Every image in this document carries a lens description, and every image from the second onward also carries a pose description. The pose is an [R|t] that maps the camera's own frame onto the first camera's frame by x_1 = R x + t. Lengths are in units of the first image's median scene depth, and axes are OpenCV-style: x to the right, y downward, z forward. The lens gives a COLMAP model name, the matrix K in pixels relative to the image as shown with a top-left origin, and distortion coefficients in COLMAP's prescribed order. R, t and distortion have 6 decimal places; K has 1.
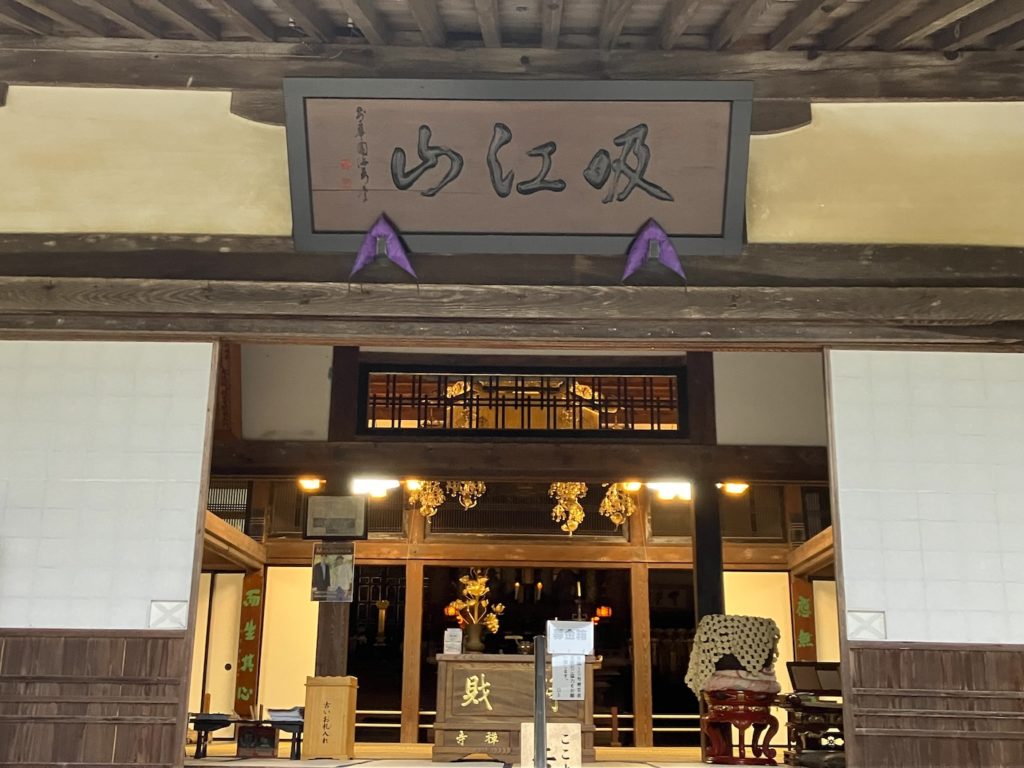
lens RADIAL K [[1288.2, 0, 513.1], [0, 1288.2, 384.7], [0, 0, 1]] dist [-0.036506, 0.000000]
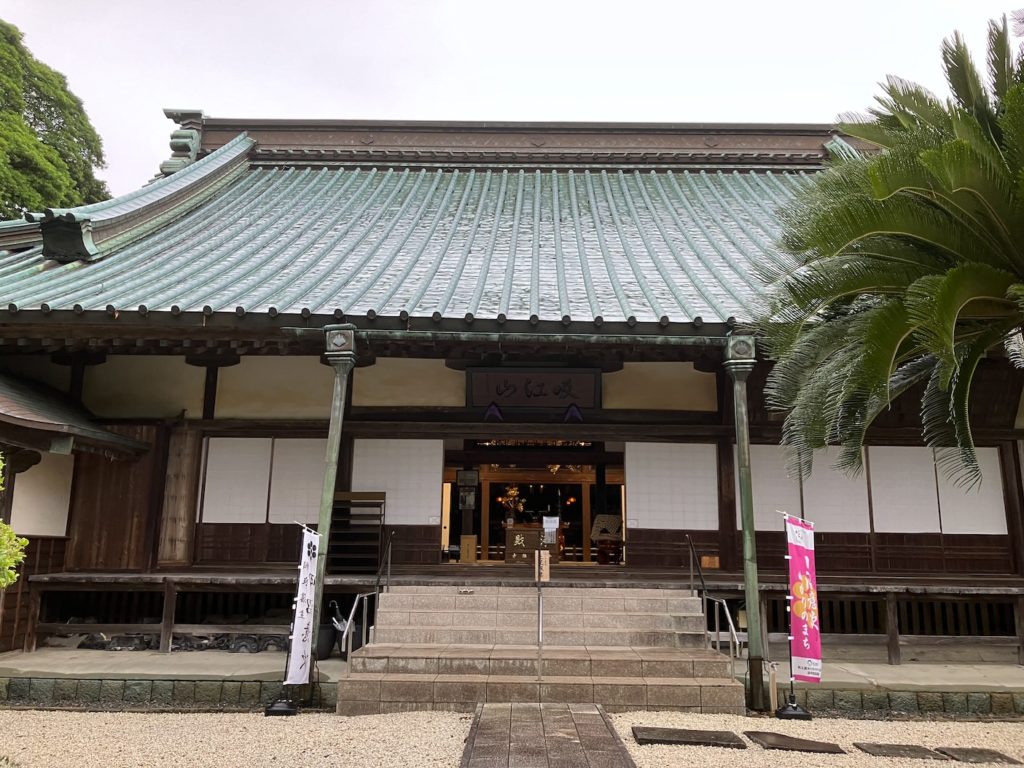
lens RADIAL K [[833.4, 0, 510.7], [0, 833.4, 383.0], [0, 0, 1]] dist [0.005989, 0.000193]
pose [[0.999843, -0.001429, -0.017635, -0.017250], [0.002436, 0.998358, 0.057236, -0.306928], [0.017525, -0.057270, 0.998205, -1.180904]]
